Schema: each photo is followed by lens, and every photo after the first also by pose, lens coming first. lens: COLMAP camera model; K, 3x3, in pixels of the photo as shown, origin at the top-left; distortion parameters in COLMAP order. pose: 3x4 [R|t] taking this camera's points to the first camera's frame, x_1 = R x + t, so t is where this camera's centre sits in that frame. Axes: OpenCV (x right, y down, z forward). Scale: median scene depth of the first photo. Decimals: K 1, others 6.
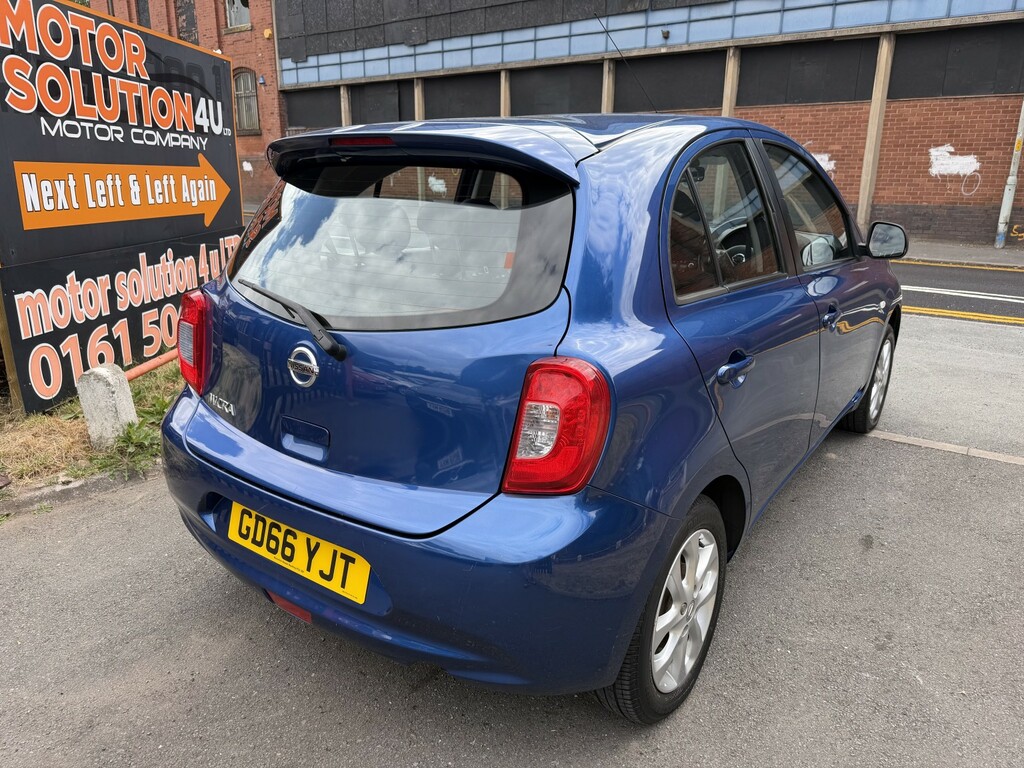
lens RADIAL K [[735.5, 0, 512.6], [0, 735.5, 381.8], [0, 0, 1]] dist [0.033512, -0.052057]
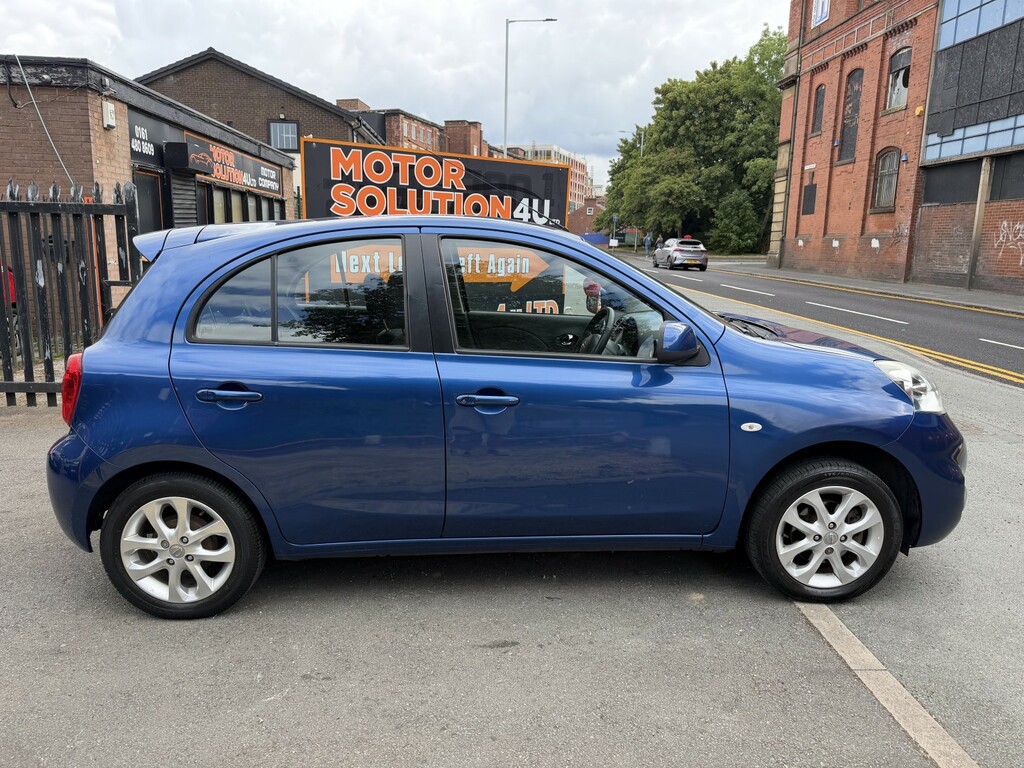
lens RADIAL K [[735.5, 0, 546.2], [0, 735.5, 397.1], [0, 0, 1]] dist [0.033512, -0.052057]
pose [[0.616154, 0.170110, -0.769036, 0.187271], [-0.226734, 0.973375, 0.033650, -0.022217], [0.754285, 0.153633, 0.638319, 0.059639]]
